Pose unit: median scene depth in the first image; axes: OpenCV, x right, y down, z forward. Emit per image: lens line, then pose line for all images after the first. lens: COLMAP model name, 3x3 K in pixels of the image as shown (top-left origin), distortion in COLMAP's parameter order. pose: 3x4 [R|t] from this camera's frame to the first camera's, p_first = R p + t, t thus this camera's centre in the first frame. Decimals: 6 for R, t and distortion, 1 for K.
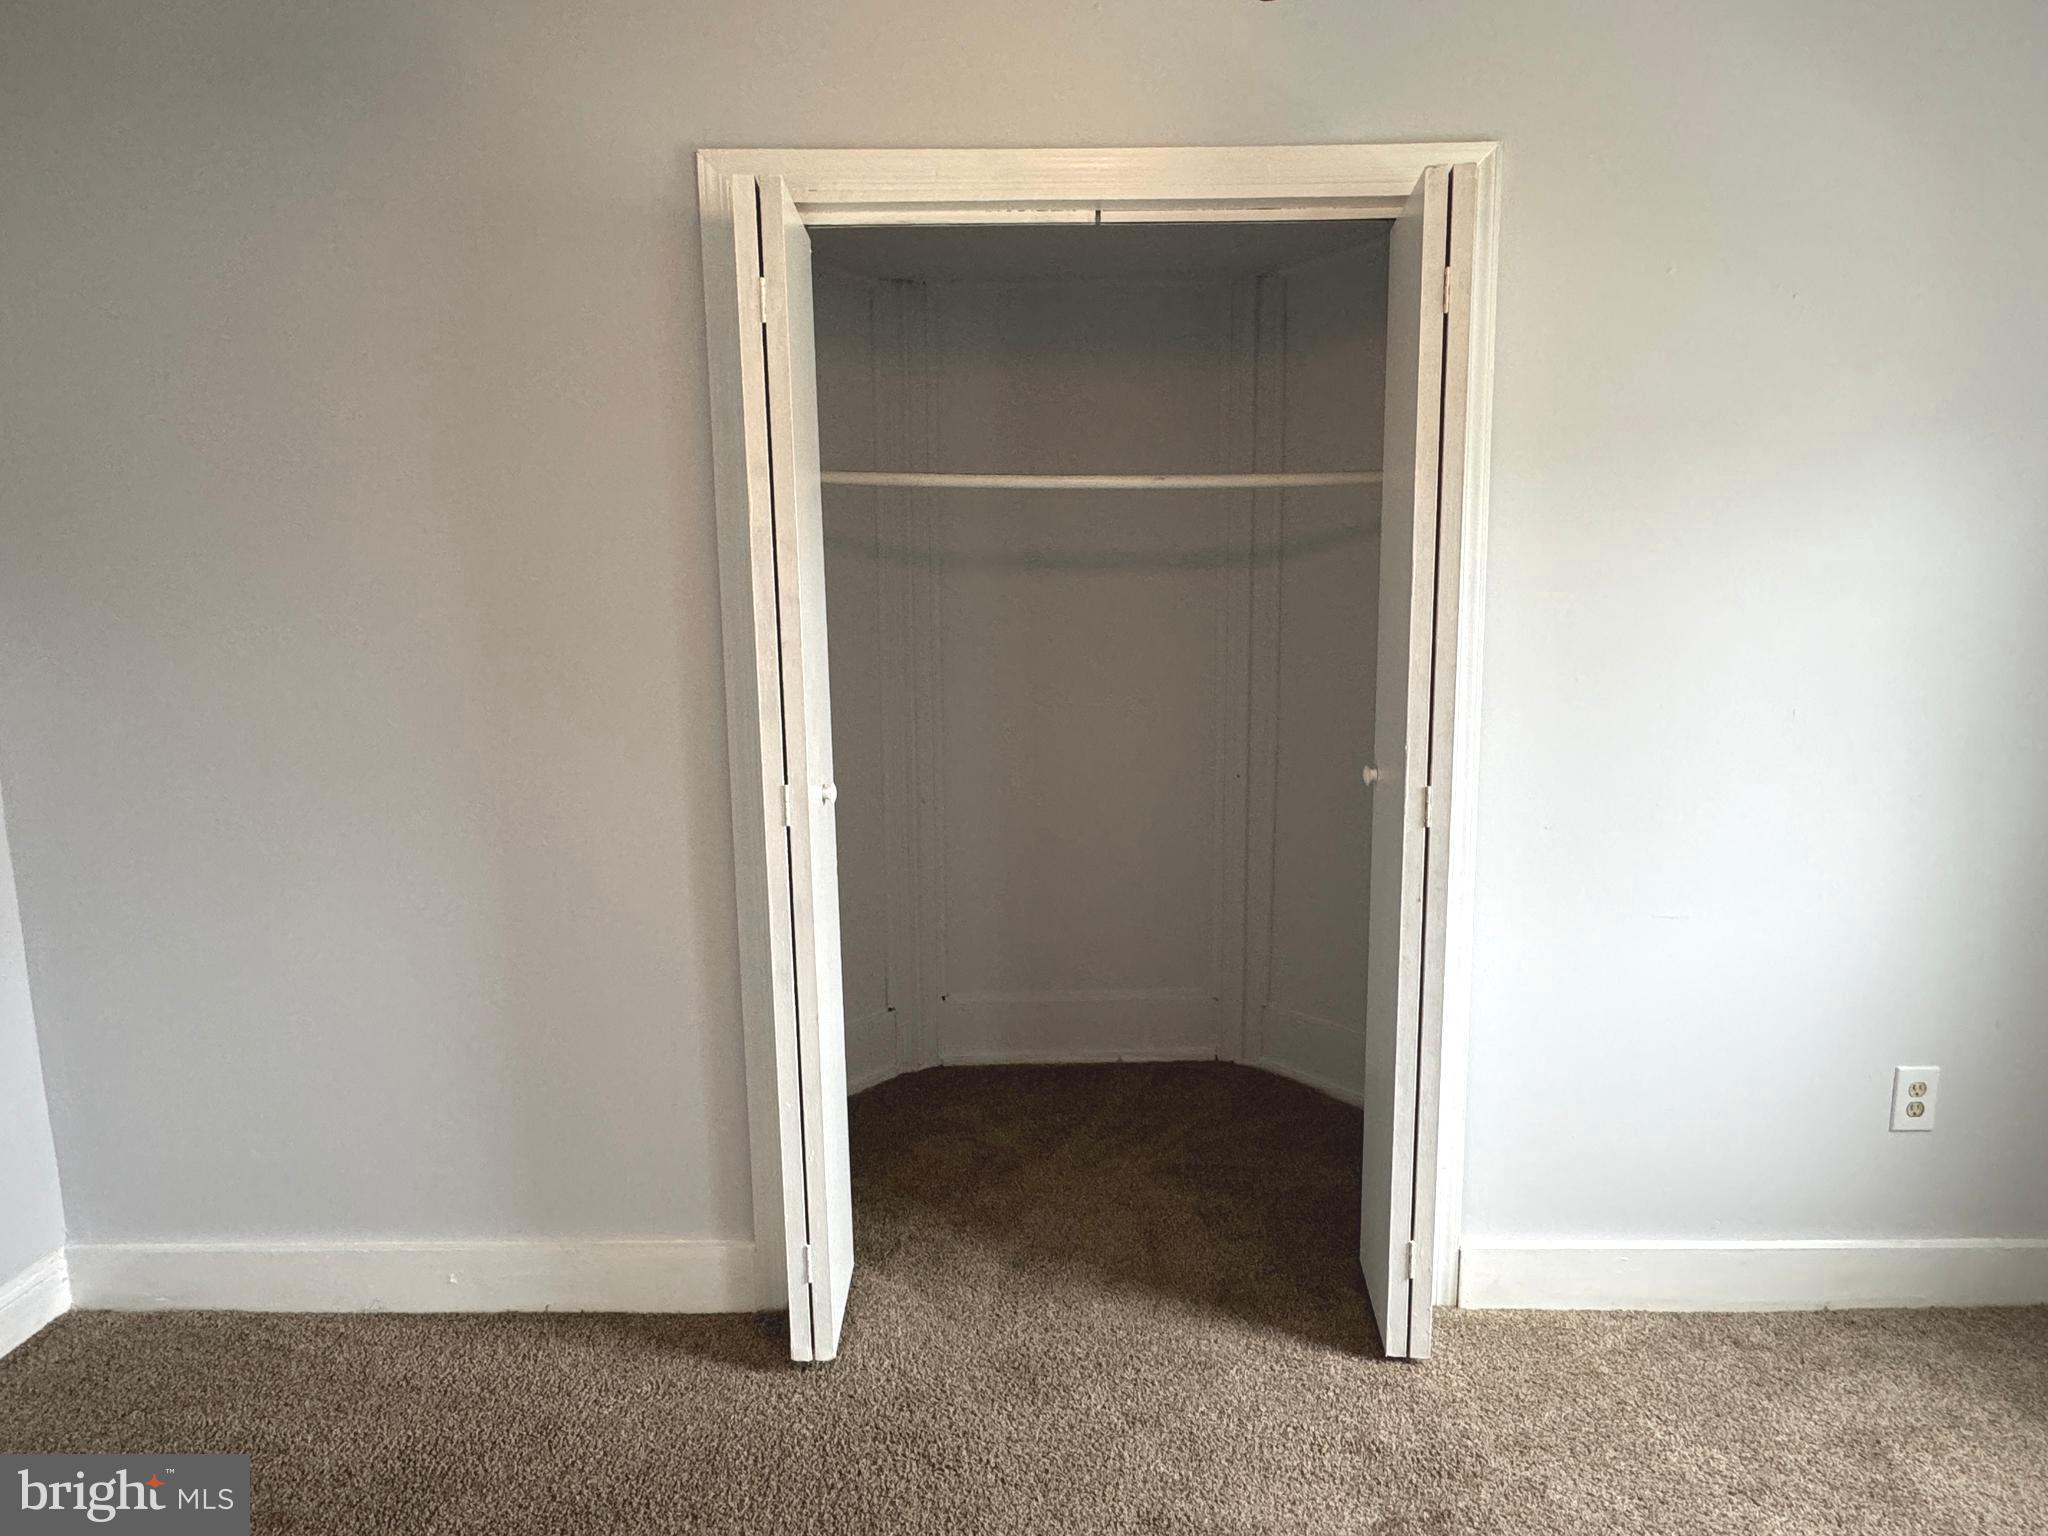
lens RADIAL K [[1145.6, 0, 1016.4], [0, 1145.6, 773.3], [0, 0, 1]] dist [-0.002446, 0.001547]
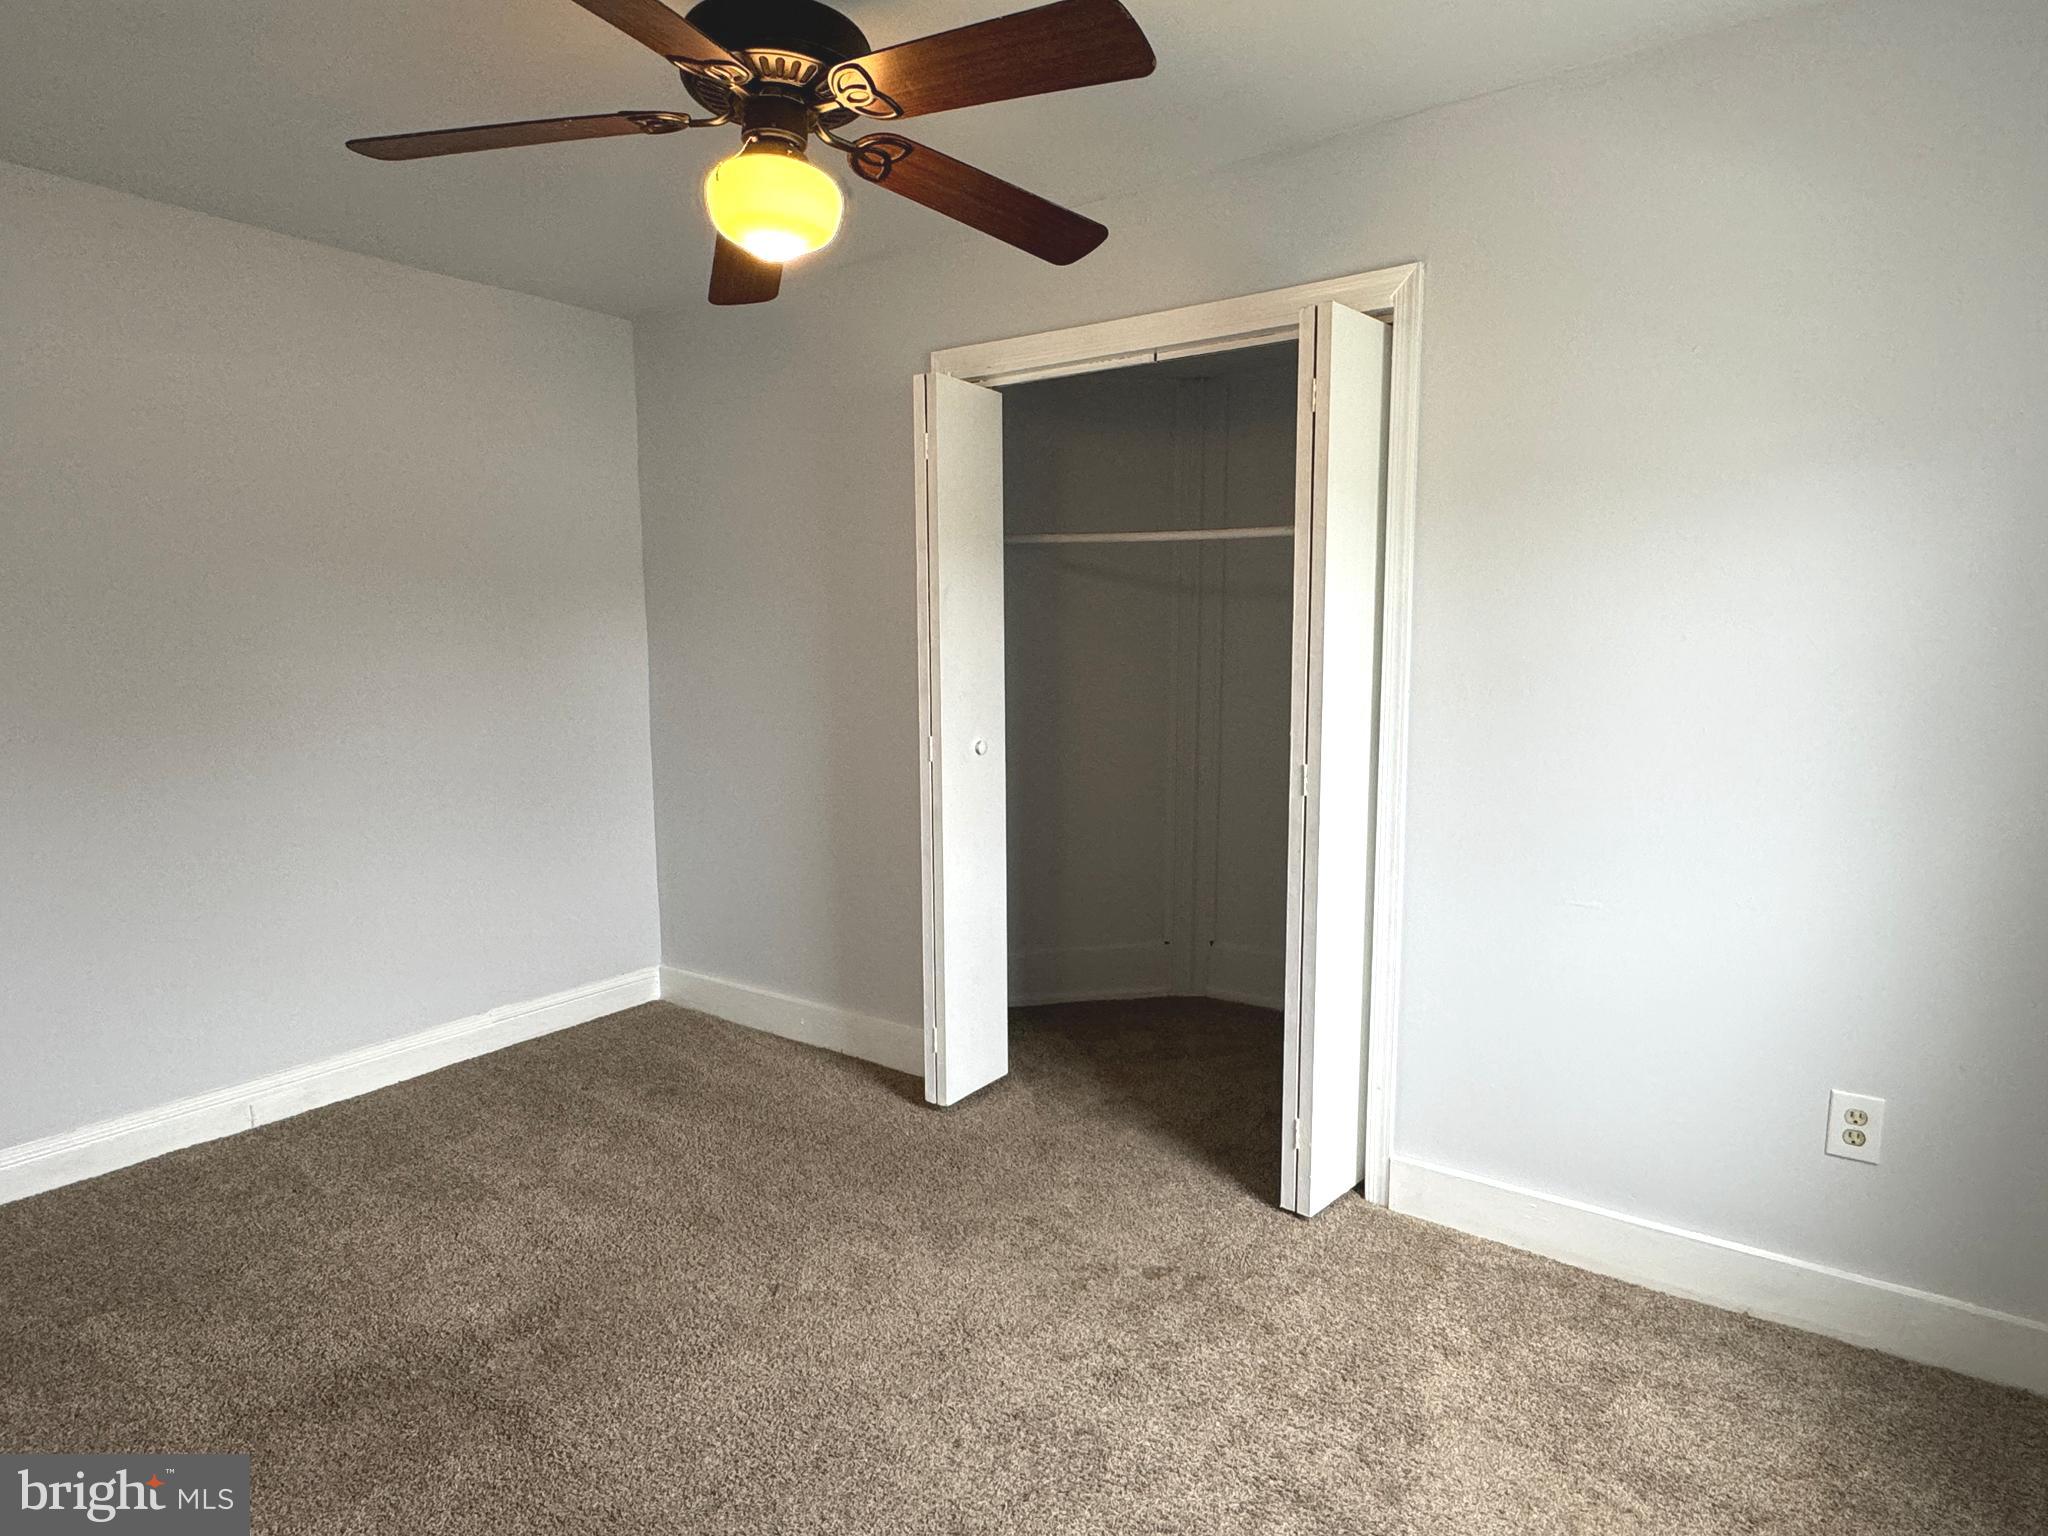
lens RADIAL K [[1145.6, 0, 1019.1], [0, 1145.6, 770.9], [0, 0, 1]] dist [-0.002446, 0.001547]
pose [[0.818012, 0.074093, -0.570409, 0.743566], [-0.087554, 0.996152, 0.003835, 0.037965], [0.568499, 0.046804, 0.821352, -0.239458]]
